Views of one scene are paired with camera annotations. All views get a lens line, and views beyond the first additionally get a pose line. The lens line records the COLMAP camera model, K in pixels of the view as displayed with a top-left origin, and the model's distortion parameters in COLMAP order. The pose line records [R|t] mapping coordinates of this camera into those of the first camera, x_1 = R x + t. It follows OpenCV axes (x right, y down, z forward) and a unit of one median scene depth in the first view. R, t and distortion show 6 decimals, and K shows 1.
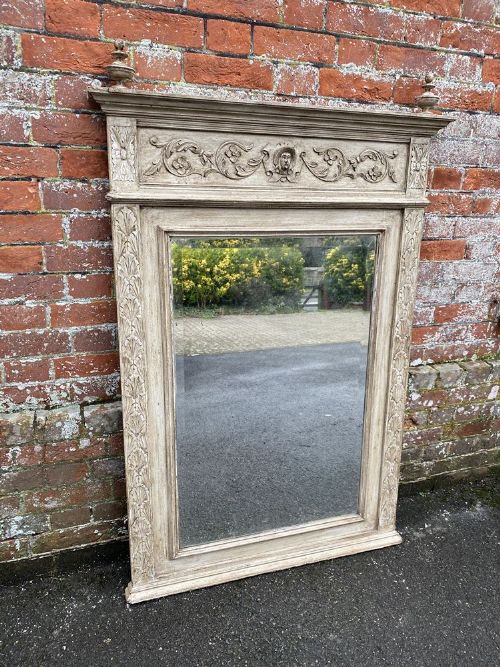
lens RADIAL K [[608.6, 0, 249.7], [0, 608.6, 315.8], [0, 0, 1]] dist [0.001881, 0.011708]
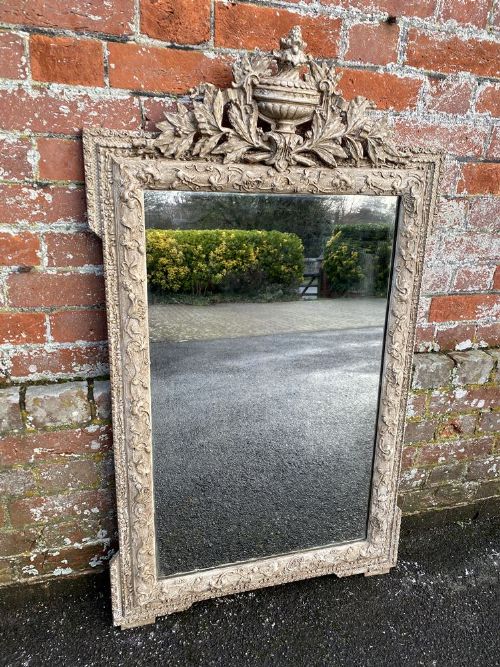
lens RADIAL K [[563.3, 0, 250.9], [0, 563.3, 320.0], [0, 0, 1]] dist [0.004302, -0.001463]
pose [[0.997998, 0.032678, -0.054157, 0.062485], [-0.030672, 0.998827, 0.037466, 0.030446], [0.055318, -0.035730, 0.997829, 0.336759]]
